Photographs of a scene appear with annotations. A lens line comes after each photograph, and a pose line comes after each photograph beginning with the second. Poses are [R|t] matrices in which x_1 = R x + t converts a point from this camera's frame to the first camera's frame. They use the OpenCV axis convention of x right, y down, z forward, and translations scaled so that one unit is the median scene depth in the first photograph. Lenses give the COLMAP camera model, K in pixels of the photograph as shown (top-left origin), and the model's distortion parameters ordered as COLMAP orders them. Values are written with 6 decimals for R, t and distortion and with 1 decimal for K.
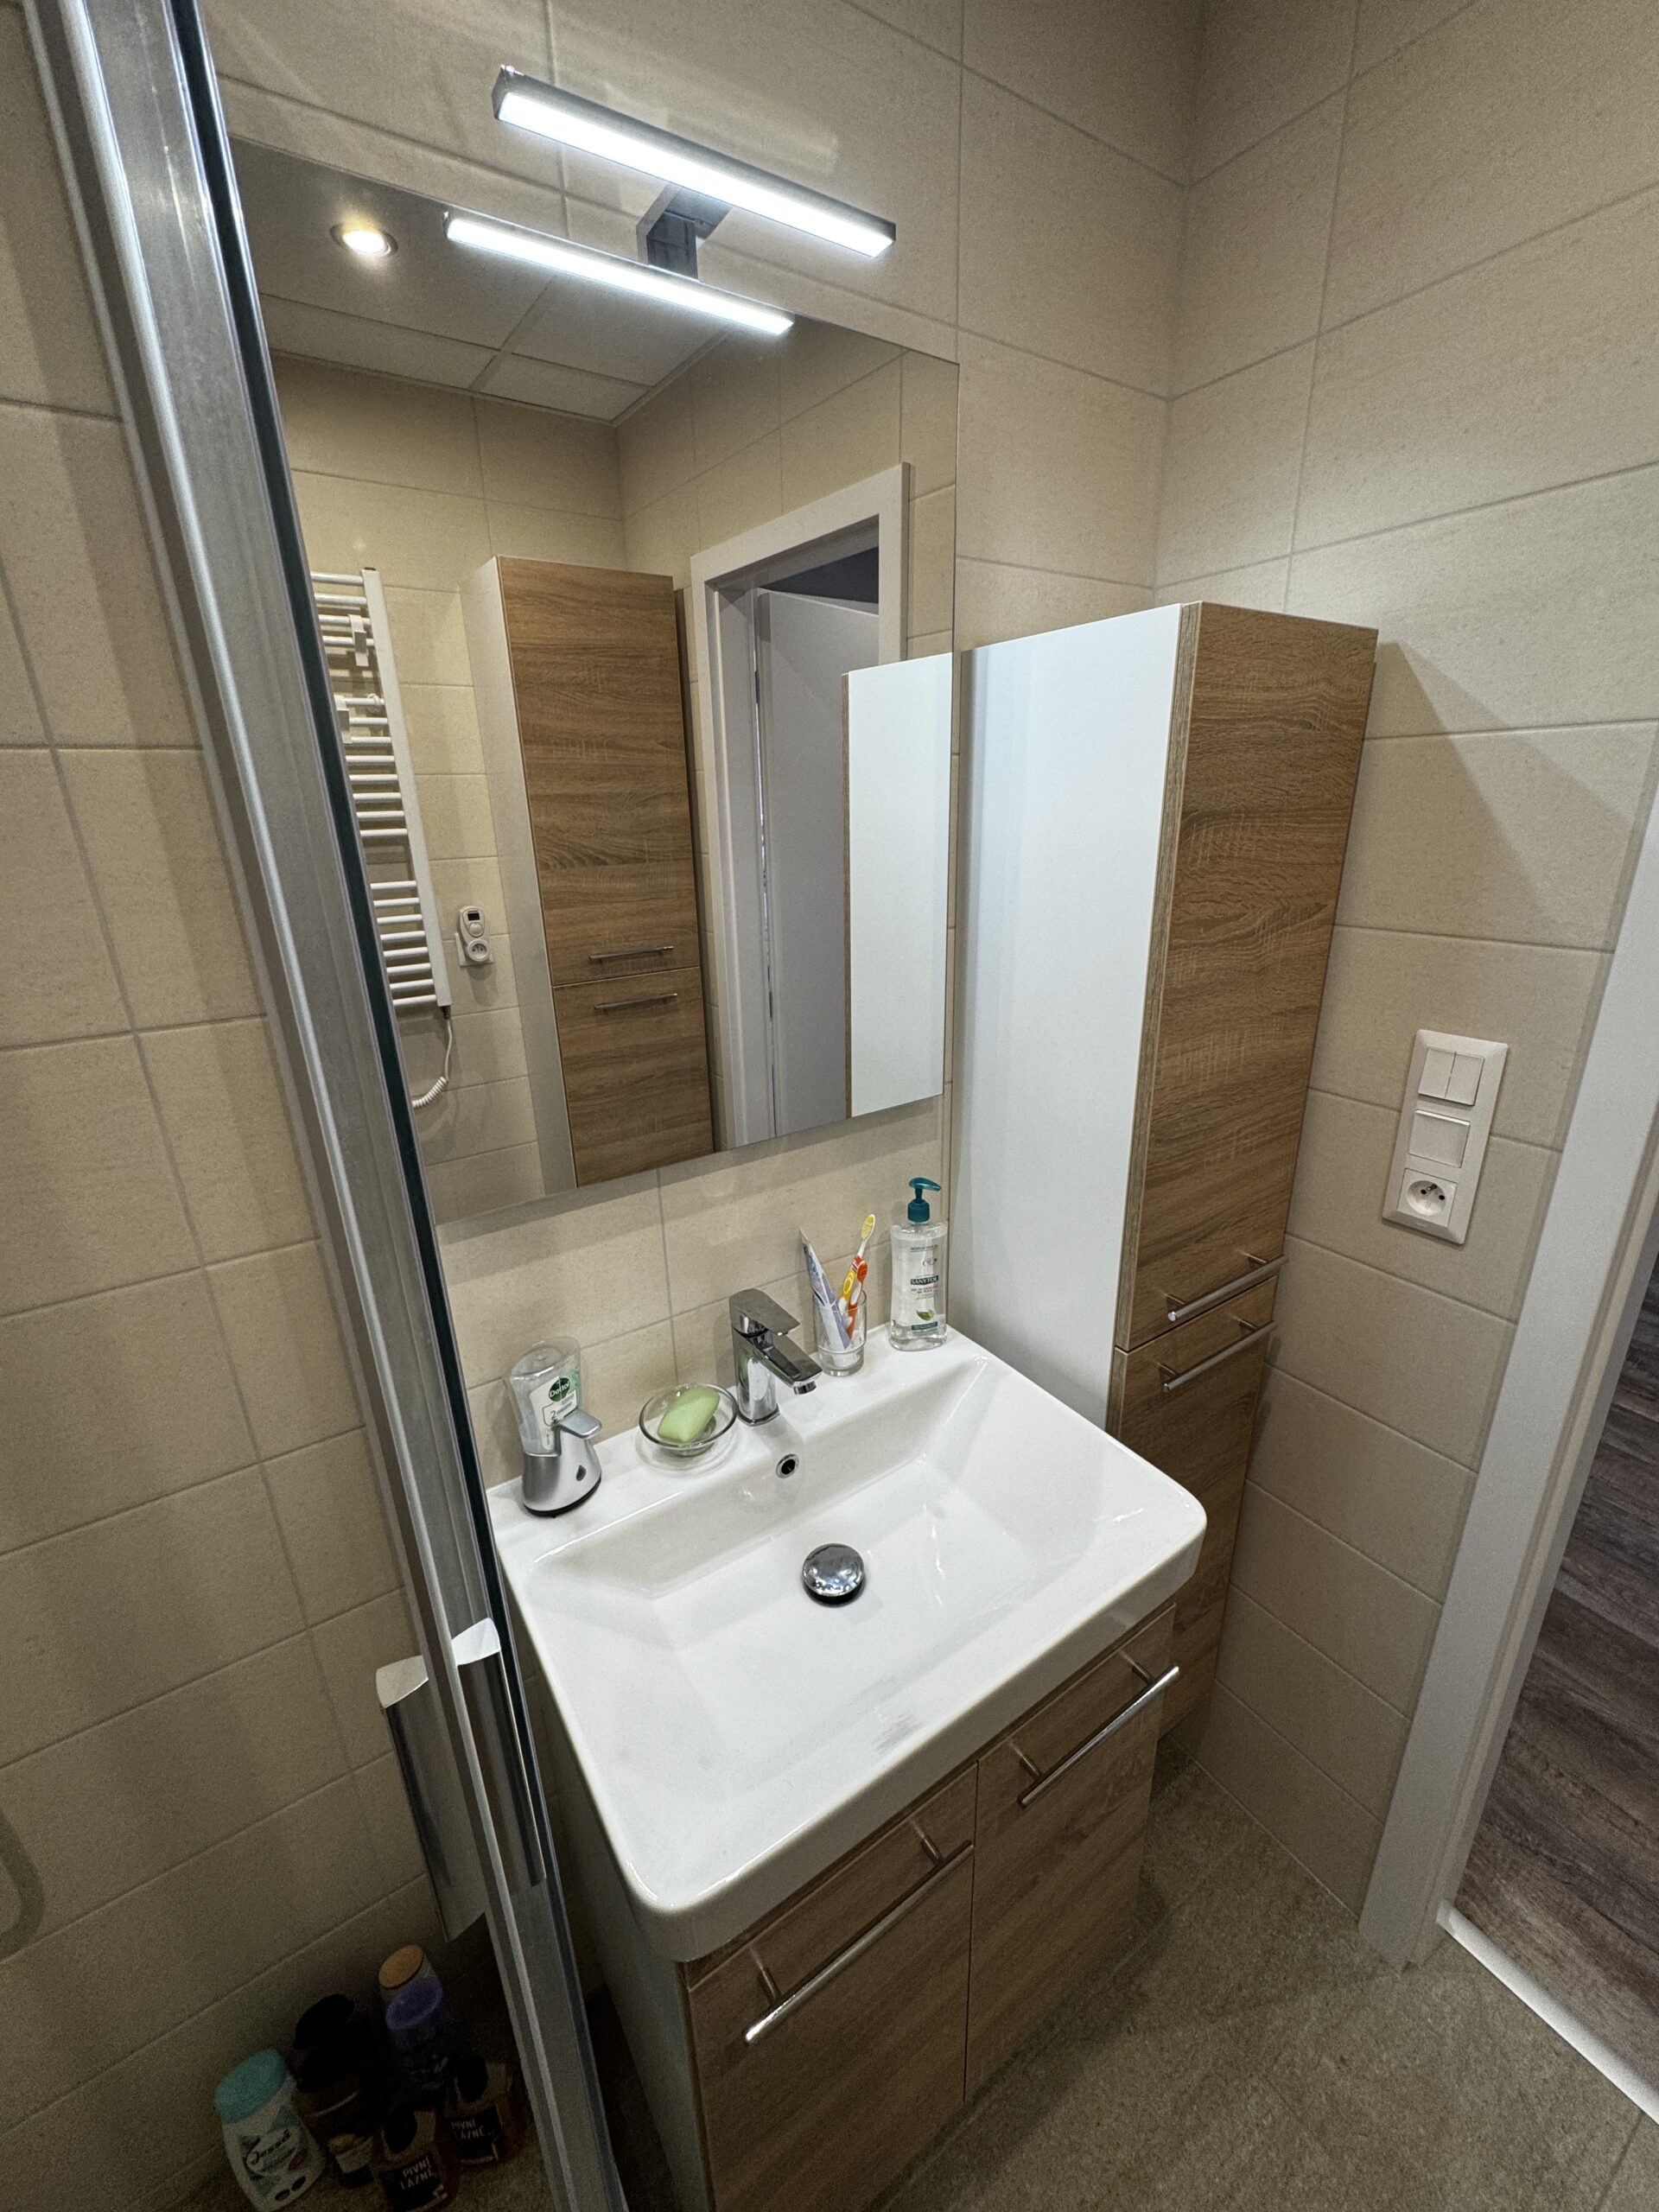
lens RADIAL K [[880.7, 0, 835.5], [0, 880.7, 1104.6], [0, 0, 1]] dist [-0.002228, 0.000202]
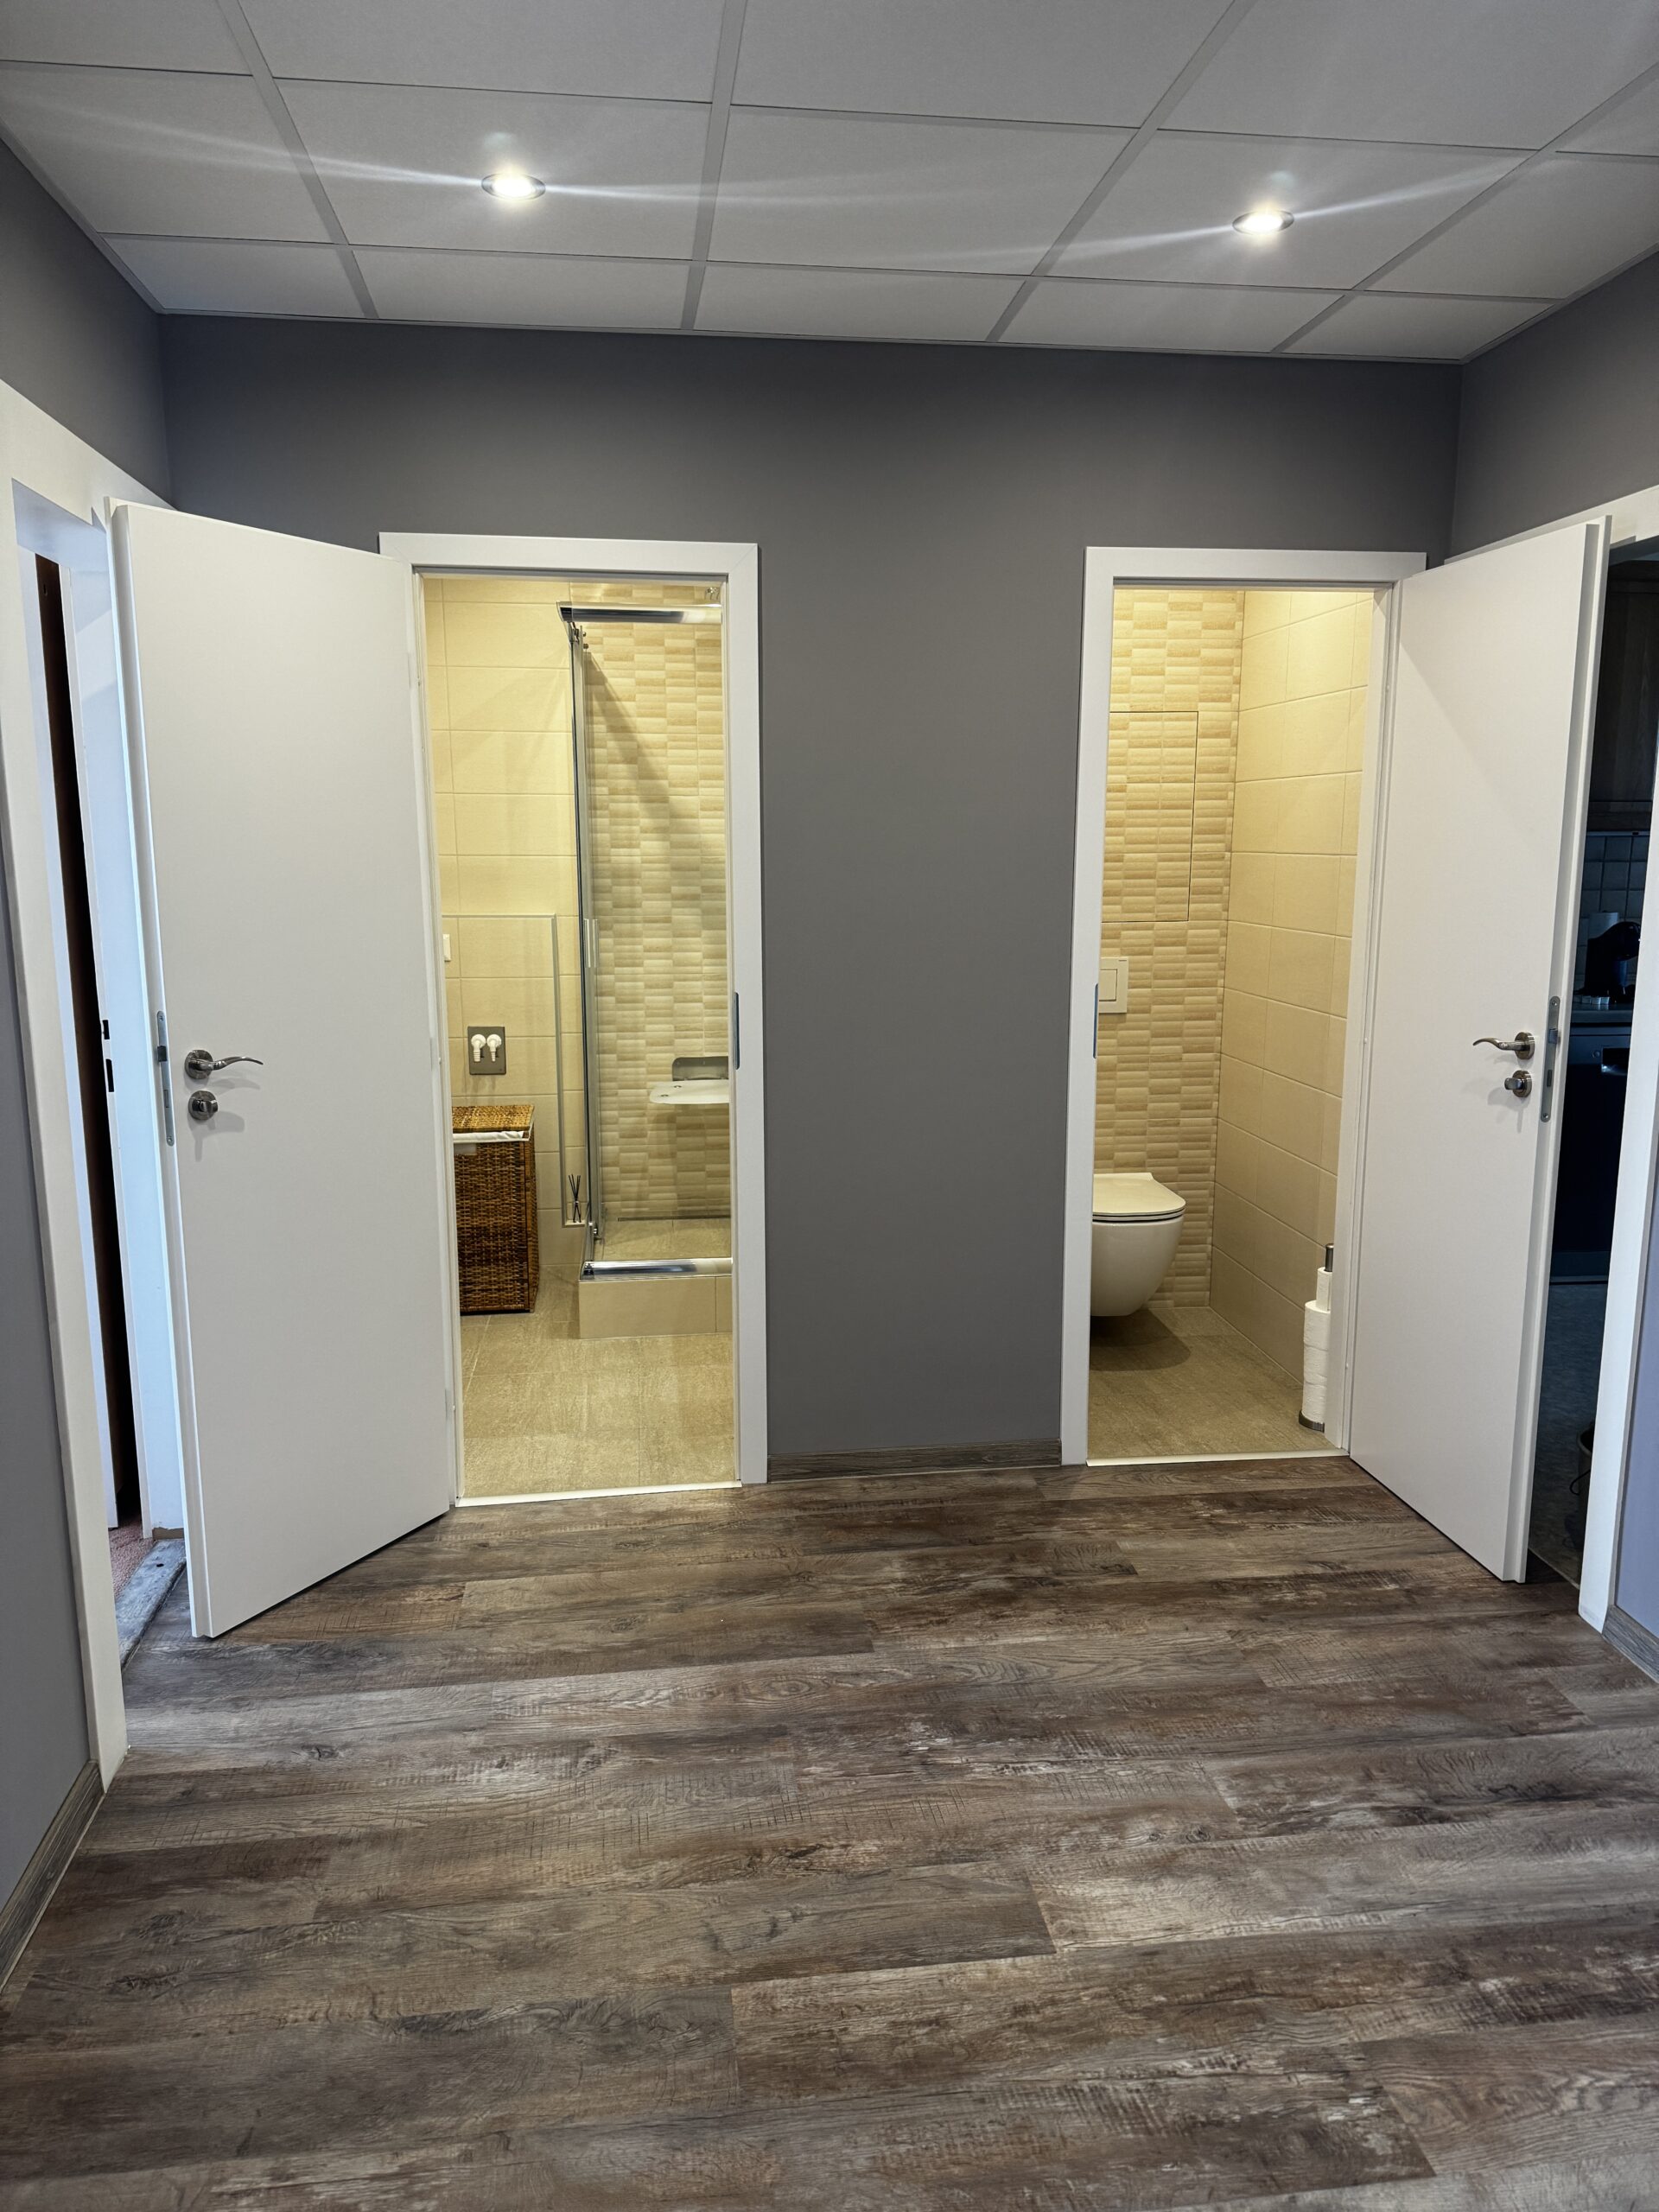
lens RADIAL K [[1540.2, 0, 837.2], [0, 1540.2, 1113.1], [0, 0, 1]] dist [0.120339, -0.006360]
pose [[-0.436859, 0.183851, -0.880541, 3.985840], [-0.279742, 0.902584, 0.327241, -0.866938], [0.854926, 0.389282, -0.342871, 2.489443]]
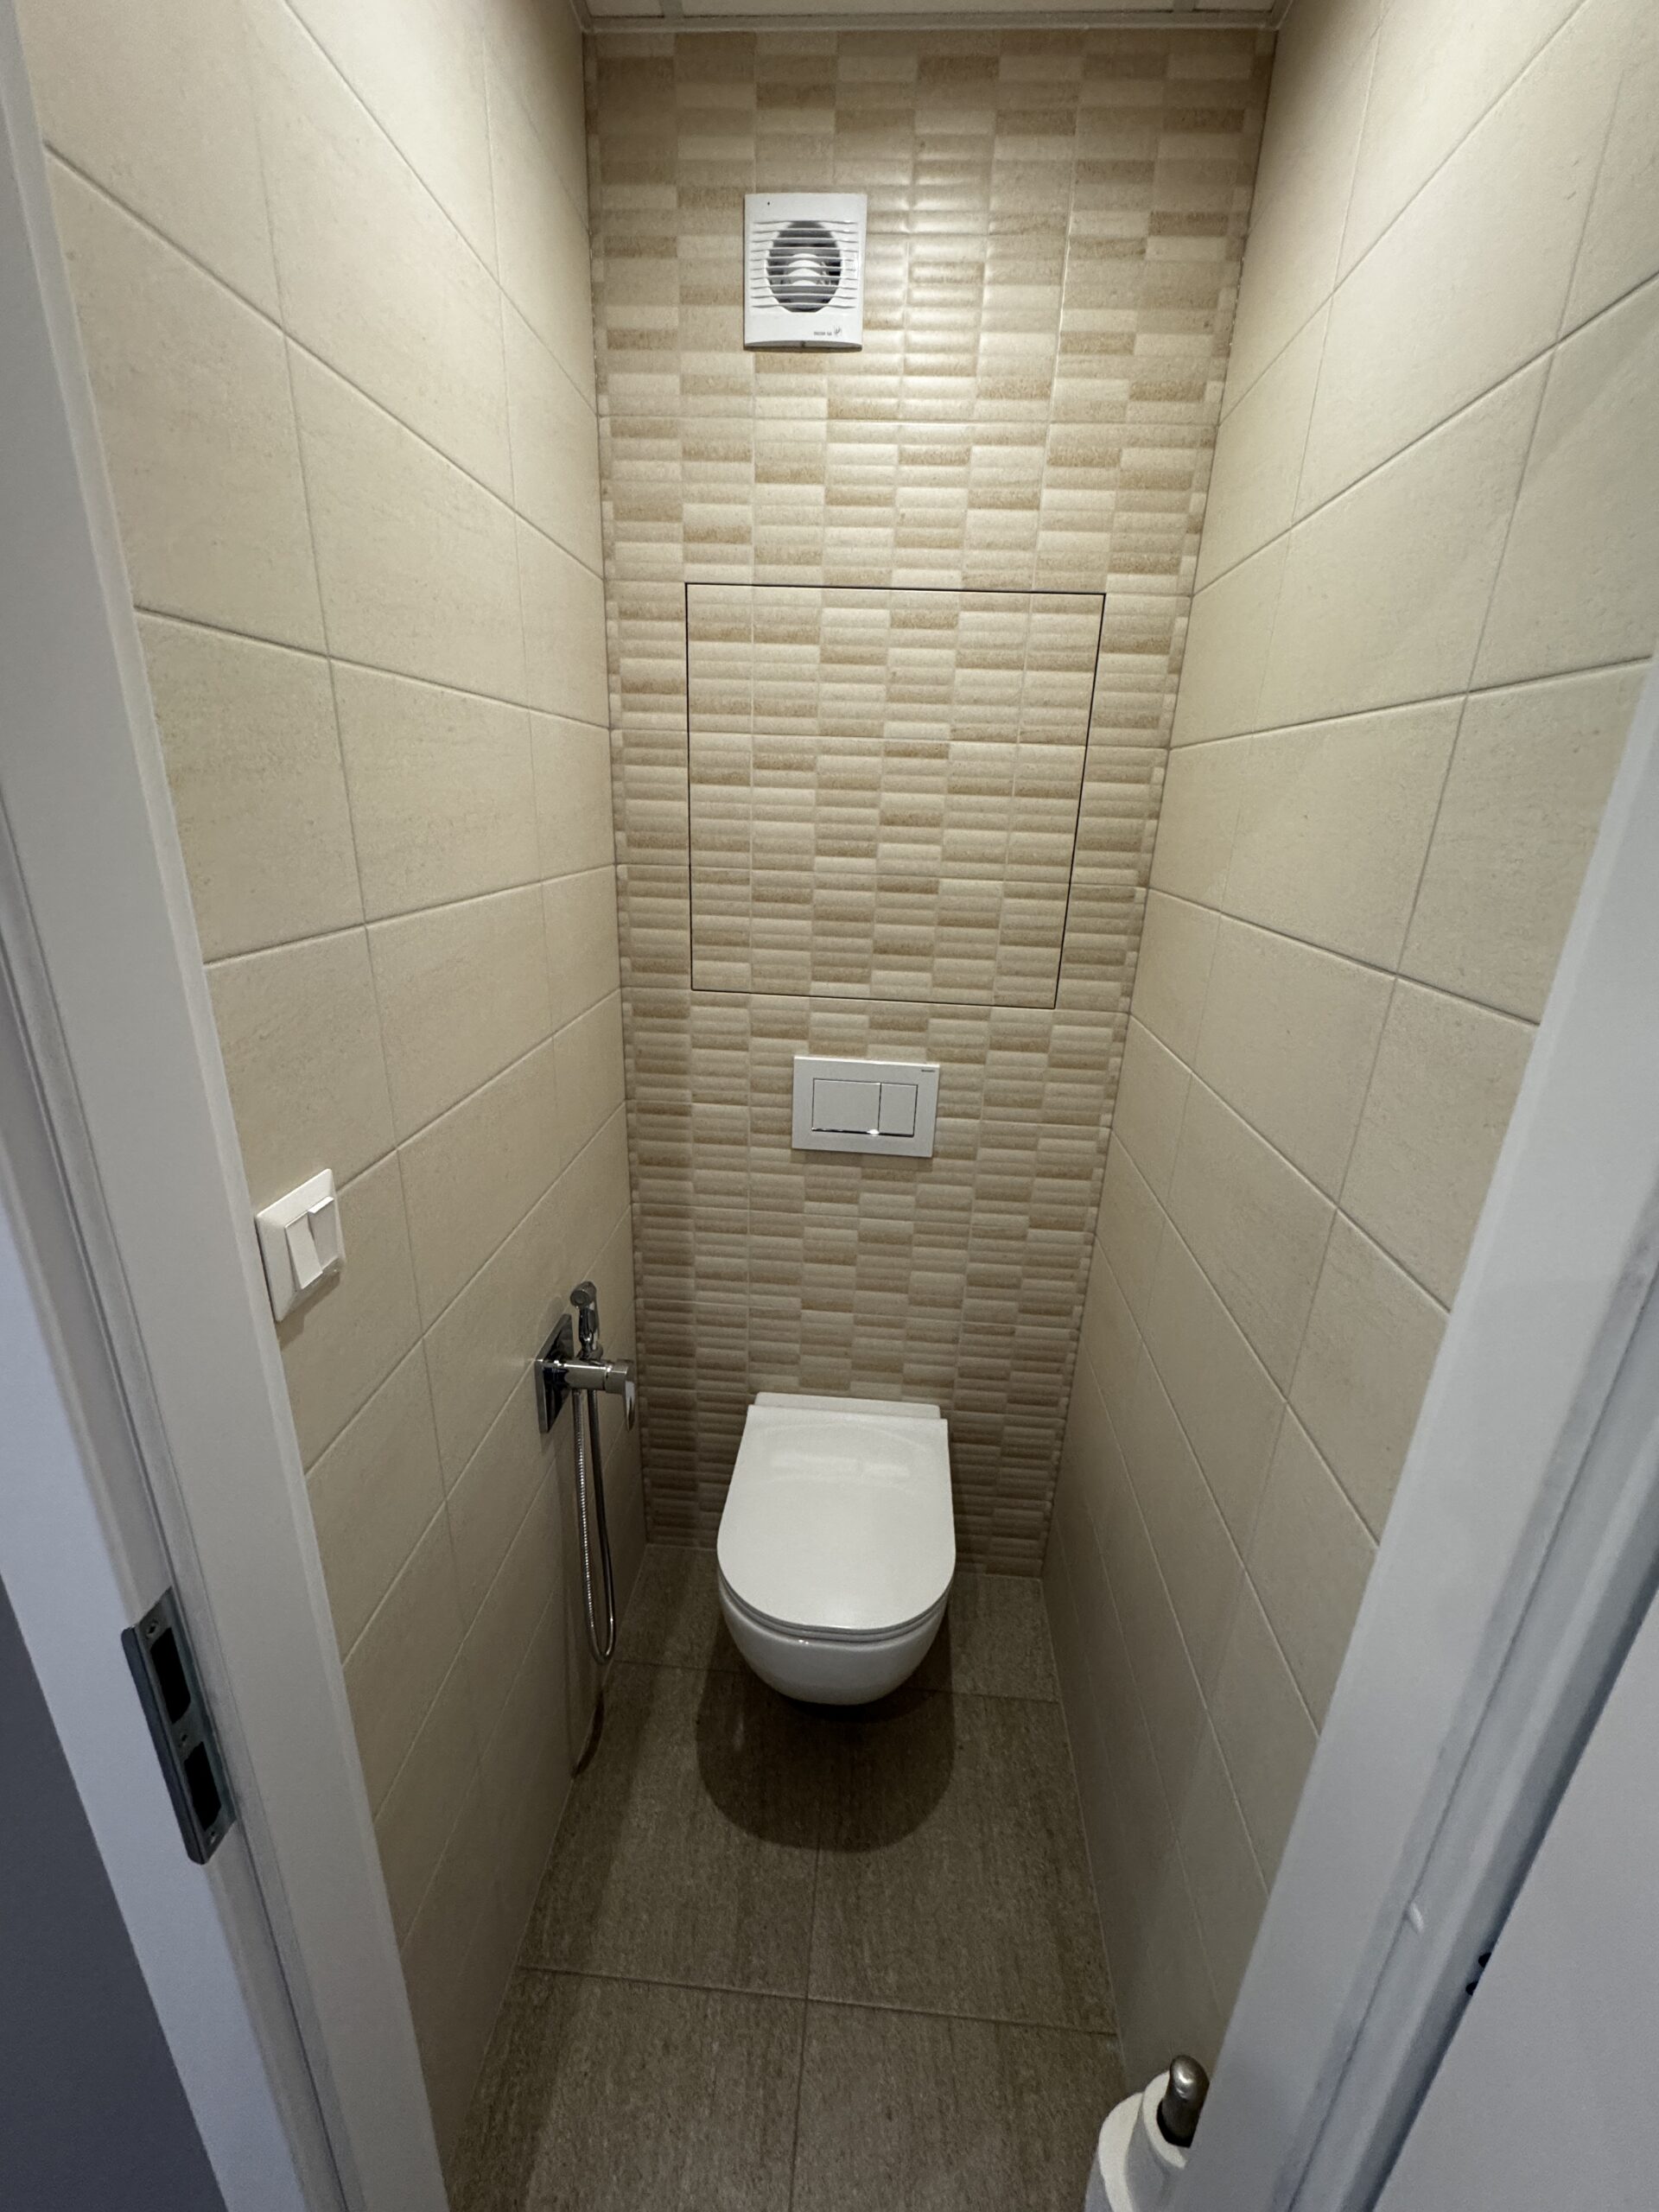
lens RADIAL K [[880.7, 0, 832.0], [0, 880.7, 1105.2], [0, 0, 1]] dist [-0.002228, 0.000202]
pose [[-0.599025, 0.264258, -0.755868, 0.495345], [-0.281395, 0.814291, 0.507689, -0.649300], [0.749657, 0.516815, -0.413420, 1.945257]]
